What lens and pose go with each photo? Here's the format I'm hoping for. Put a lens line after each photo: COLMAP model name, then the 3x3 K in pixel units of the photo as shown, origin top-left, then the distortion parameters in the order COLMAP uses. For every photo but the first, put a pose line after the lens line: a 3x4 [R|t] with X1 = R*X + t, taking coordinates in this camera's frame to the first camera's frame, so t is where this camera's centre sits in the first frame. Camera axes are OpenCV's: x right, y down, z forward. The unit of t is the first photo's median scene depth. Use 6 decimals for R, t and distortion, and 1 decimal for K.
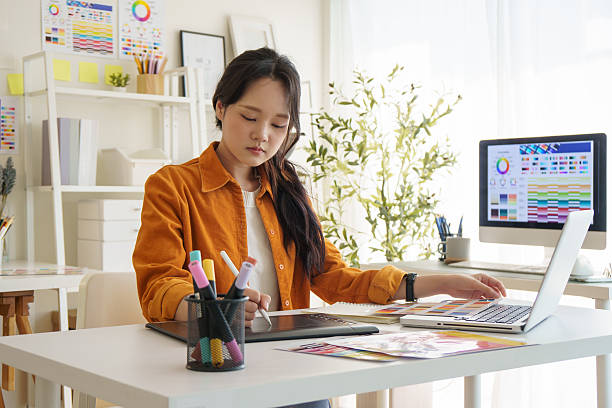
lens RADIAL K [[1001.1, 0, 306.0], [0, 1001.1, 204.0], [0, 0, 1]] dist [0.157030, 0.049348]
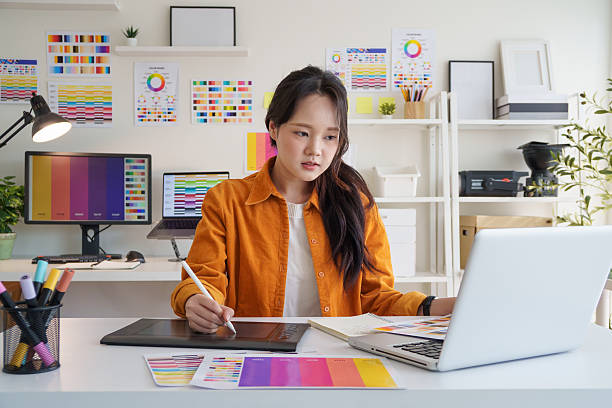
lens RADIAL K [[734.4, 0, 279.8], [0, 734.4, 232.7], [0, 0, 1]] dist [0.022441, 0.059057]
pose [[0.799165, 0.016061, -0.600897, 0.240066], [0.003388, 0.999507, 0.031221, -0.003233], [0.601102, -0.026987, 0.798716, 0.216934]]
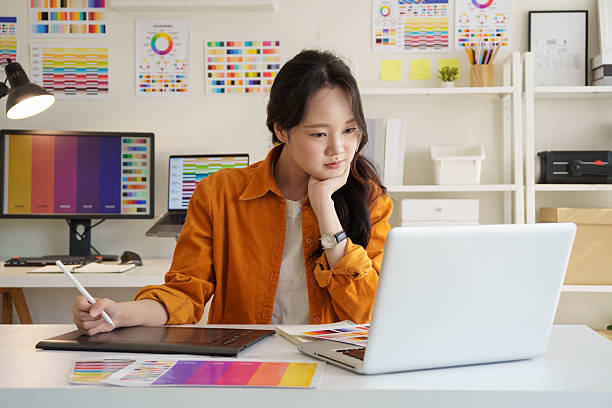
lens RADIAL K [[1001.1, 0, 306.0], [0, 1001.1, 204.0], [0, 0, 1]] dist [0.157030, 0.049348]
pose [[0.755713, 0.001500, -0.654901, 0.336959], [0.003799, 0.999971, 0.006673, -0.006289], [0.654892, -0.007531, 0.755685, 0.185921]]
